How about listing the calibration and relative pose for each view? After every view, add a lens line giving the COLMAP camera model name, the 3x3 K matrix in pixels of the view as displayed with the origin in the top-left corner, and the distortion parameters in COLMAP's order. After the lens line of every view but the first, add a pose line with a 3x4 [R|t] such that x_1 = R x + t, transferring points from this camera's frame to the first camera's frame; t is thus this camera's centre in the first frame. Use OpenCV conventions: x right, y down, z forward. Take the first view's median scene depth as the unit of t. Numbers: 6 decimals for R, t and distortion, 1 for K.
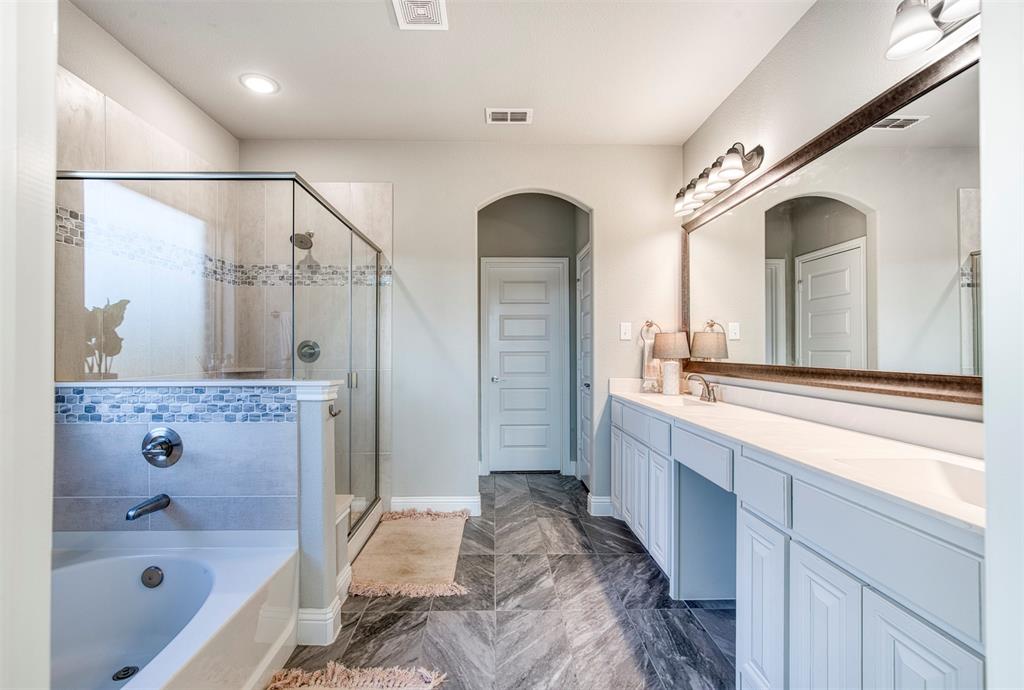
lens RADIAL K [[464.0, 0, 512.0], [0, 464.0, 345.0], [0, 0, 1]] dist [-0.000208, -0.000007]
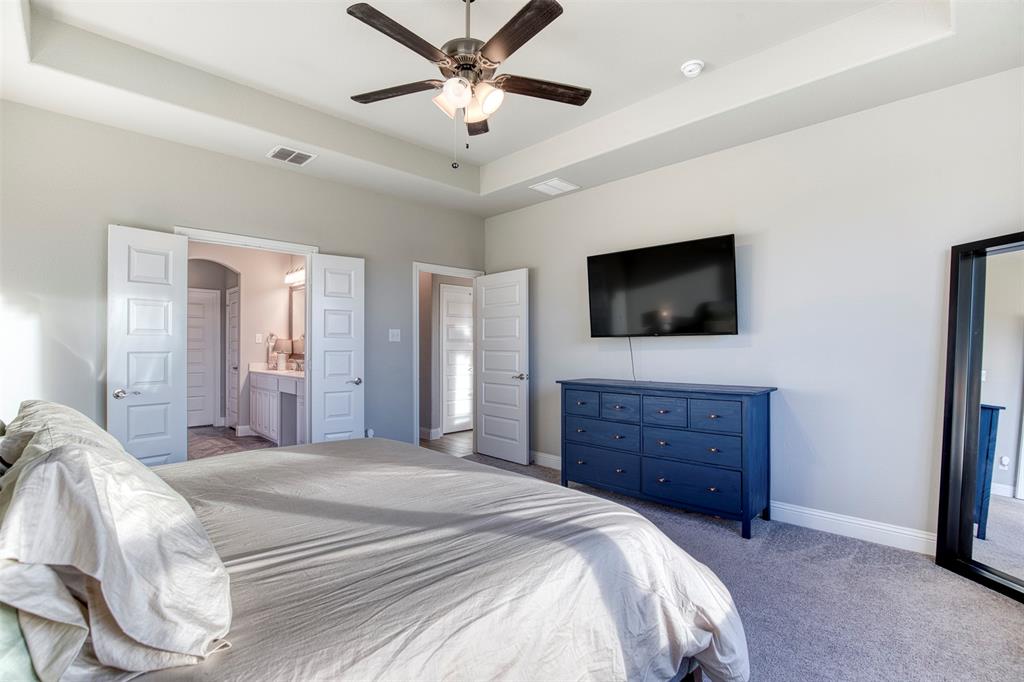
lens RADIAL K [[466.3, 0, 512.0], [0, 466.3, 341.0], [0, 0, 1]] dist [-0.041336, -0.000013]
pose [[0.736103, 0.011310, 0.676775, -0.277196], [-0.007234, 0.999935, -0.008841, -0.010634], [-0.676831, 0.001612, 0.736137, -1.132418]]
